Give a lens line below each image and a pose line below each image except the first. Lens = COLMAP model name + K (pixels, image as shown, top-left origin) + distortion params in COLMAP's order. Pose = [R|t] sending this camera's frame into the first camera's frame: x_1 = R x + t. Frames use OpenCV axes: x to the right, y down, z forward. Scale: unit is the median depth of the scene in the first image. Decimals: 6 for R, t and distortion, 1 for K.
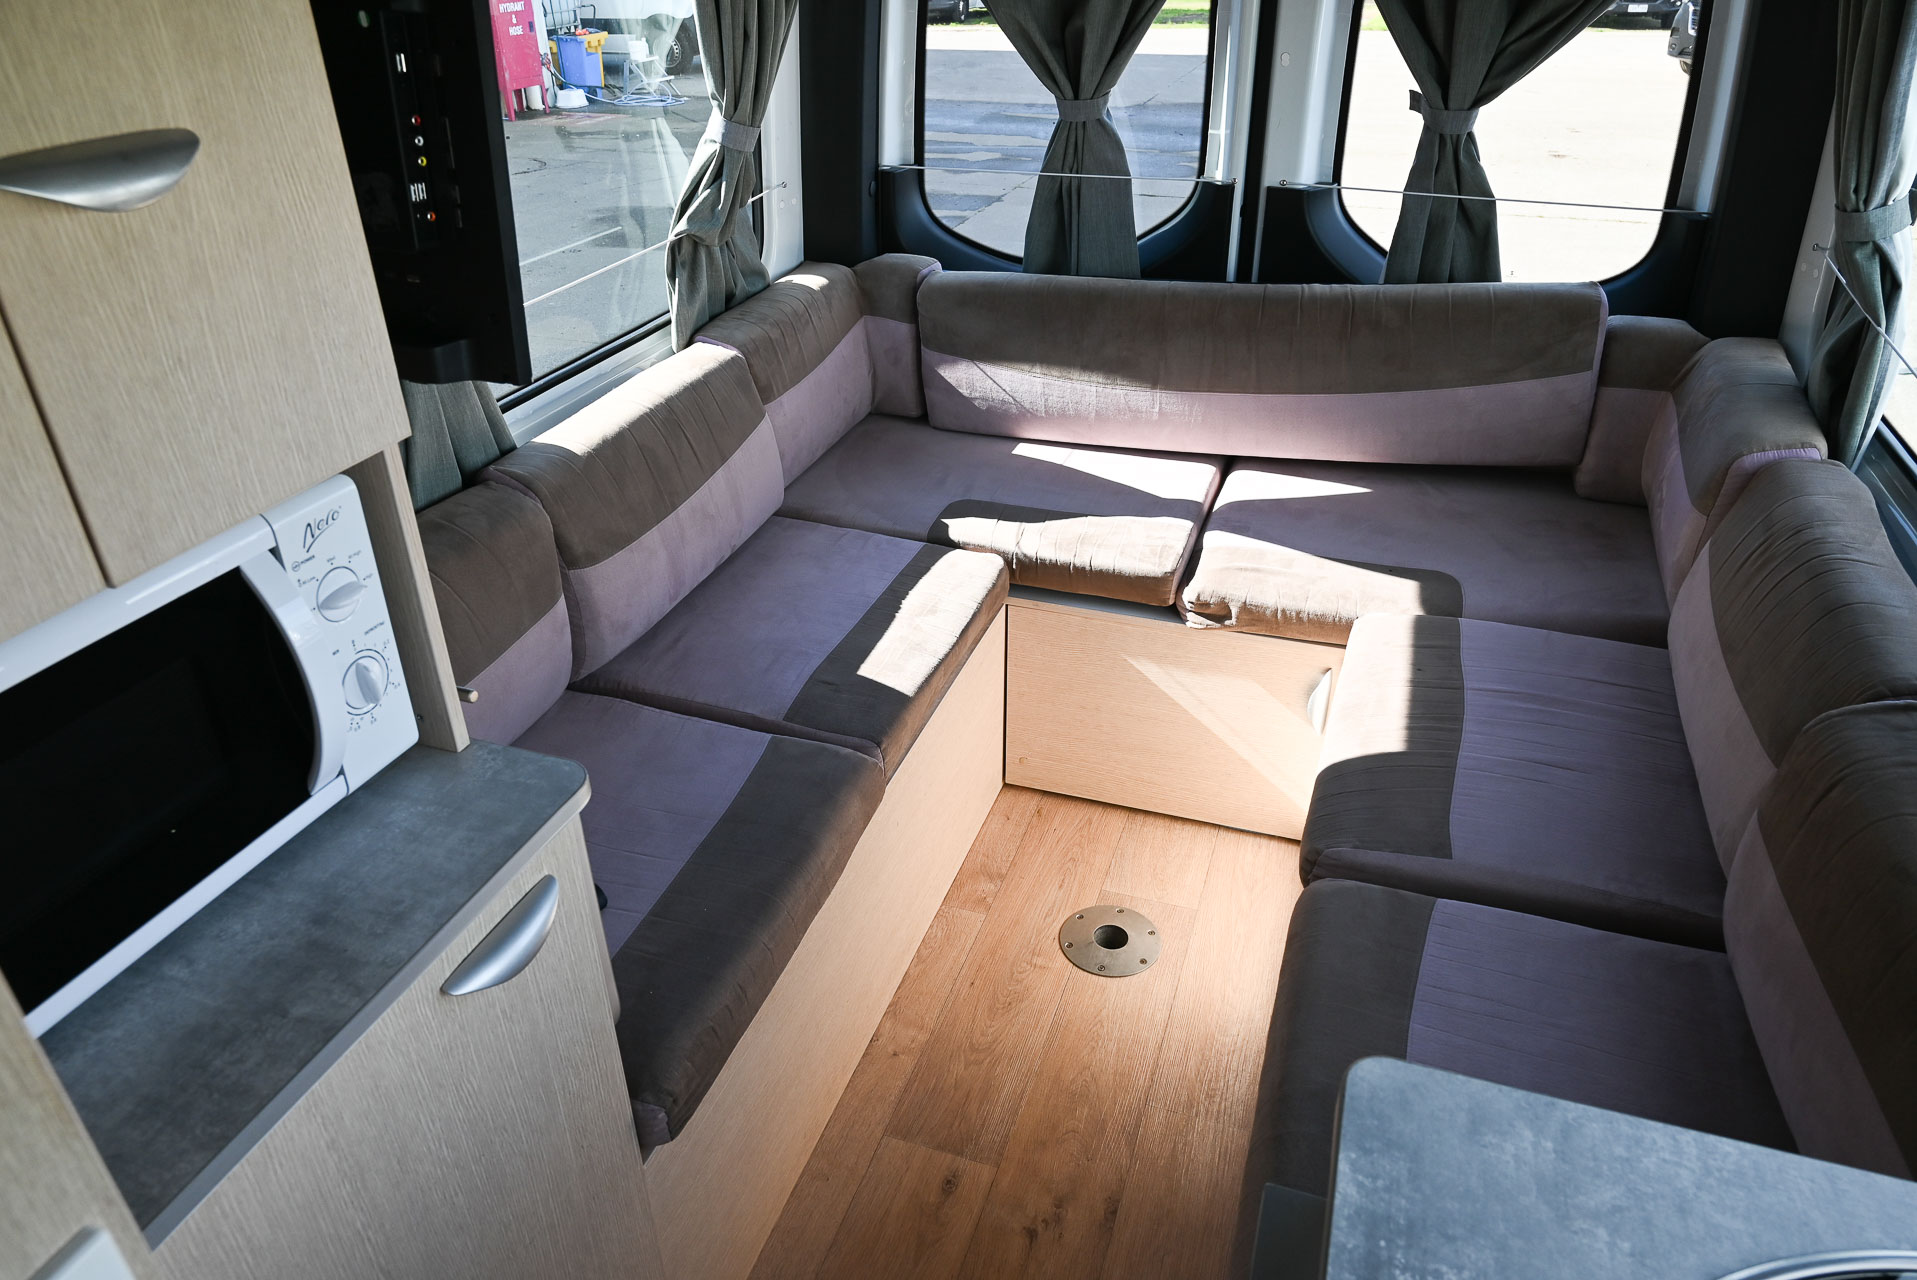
lens RADIAL K [[1287.8, 0, 949.2], [0, 1287.8, 654.5], [0, 0, 1]] dist [-0.007809, 0.002706]
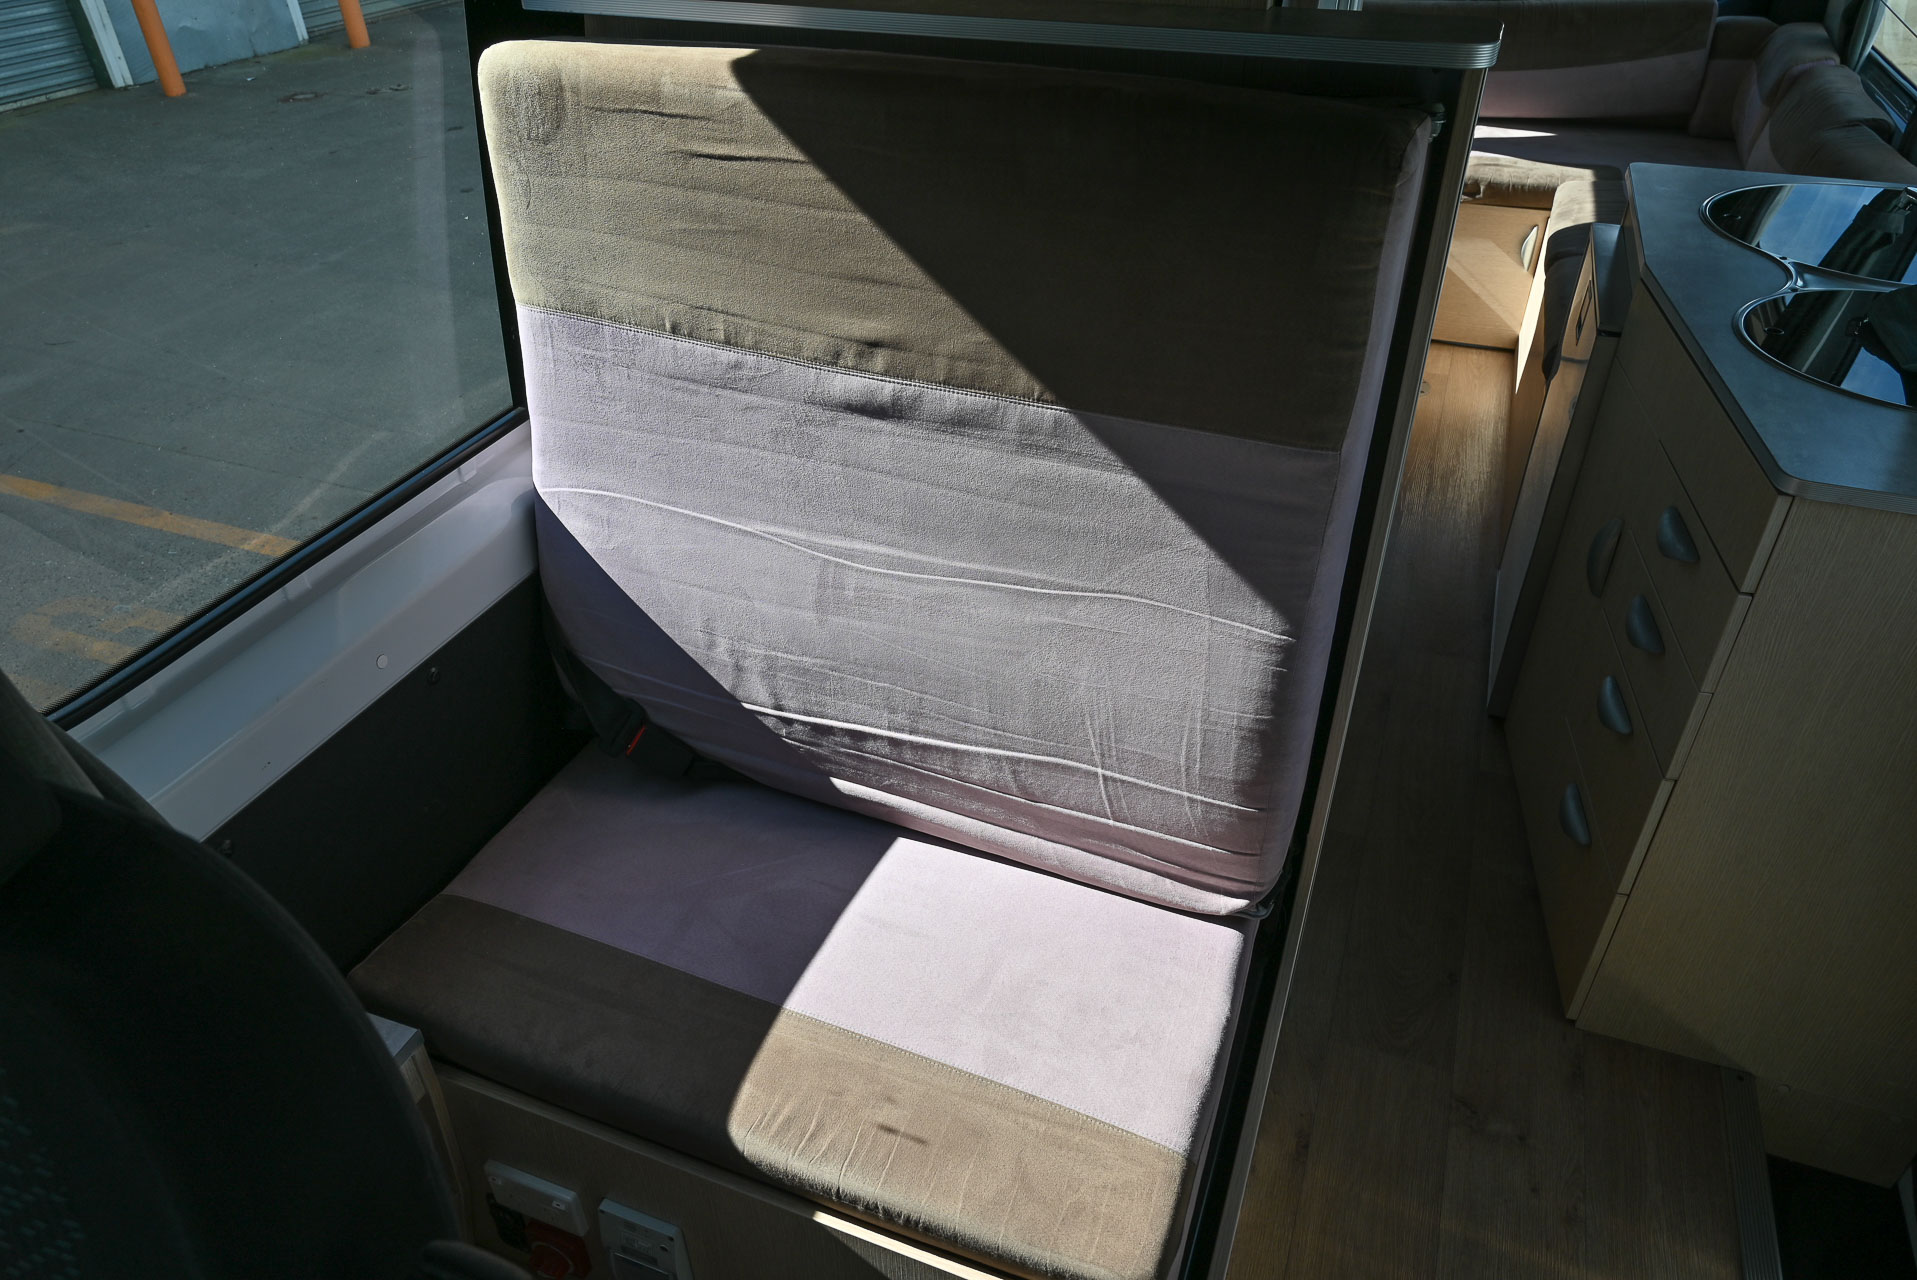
lens RADIAL K [[1287.8, 0, 970.6], [0, 1287.8, 632.9], [0, 0, 1]] dist [-0.007809, 0.002706]
pose [[0.999603, 0.018872, -0.020902, -0.369758], [-0.017218, 0.996908, 0.076663, 0.396134], [0.022285, -0.076273, 0.996838, -0.674760]]
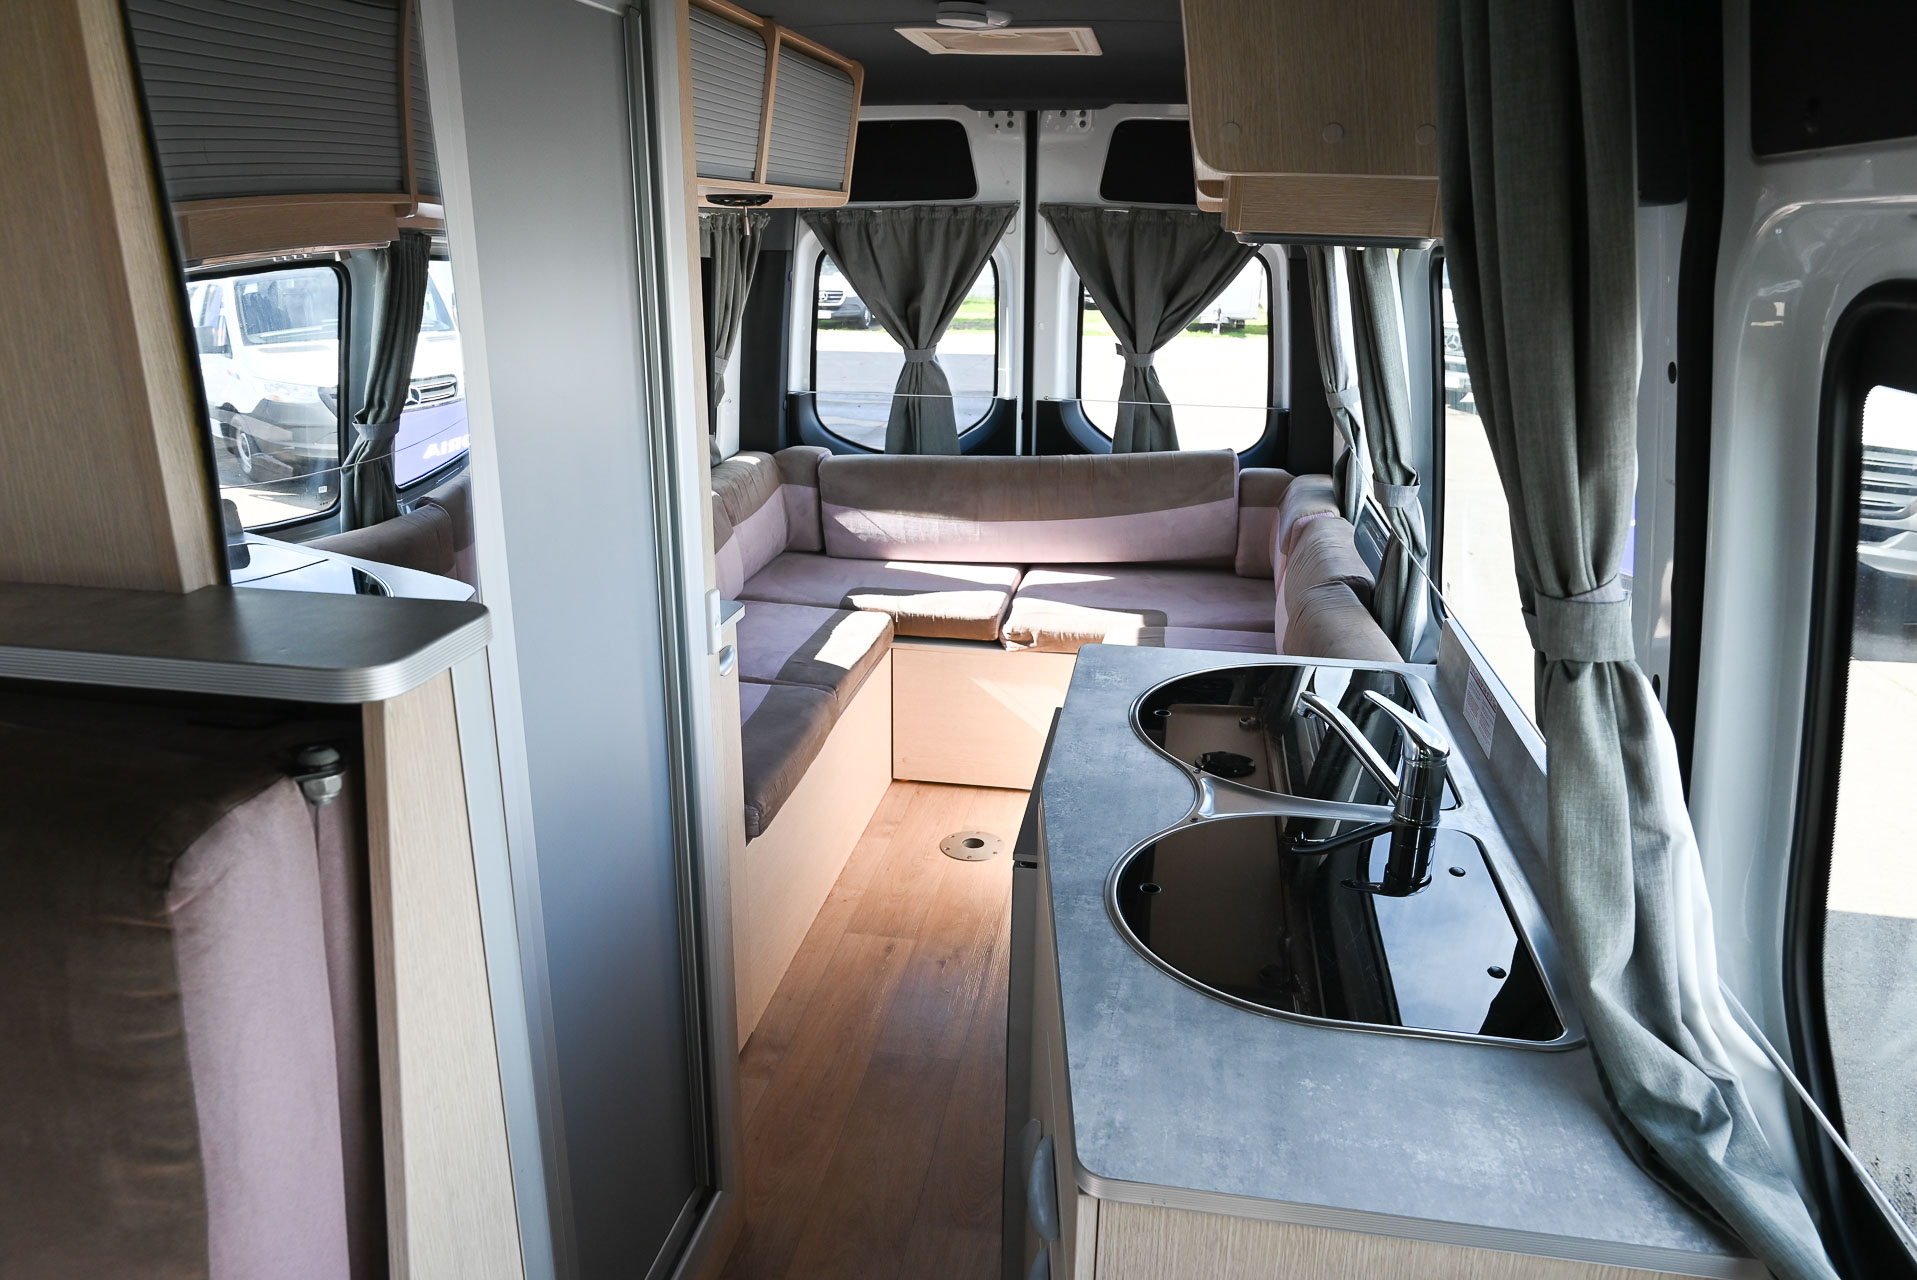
lens RADIAL K [[1287.8, 0, 950.8], [0, 1287.8, 635.1], [0, 0, 1]] dist [-0.007809, 0.002706]
pose [[0.988193, -0.027574, 0.150715, -0.119024], [0.060328, 0.974237, -0.217309, 0.287814], [-0.140840, 0.223836, 0.964397, -0.511830]]
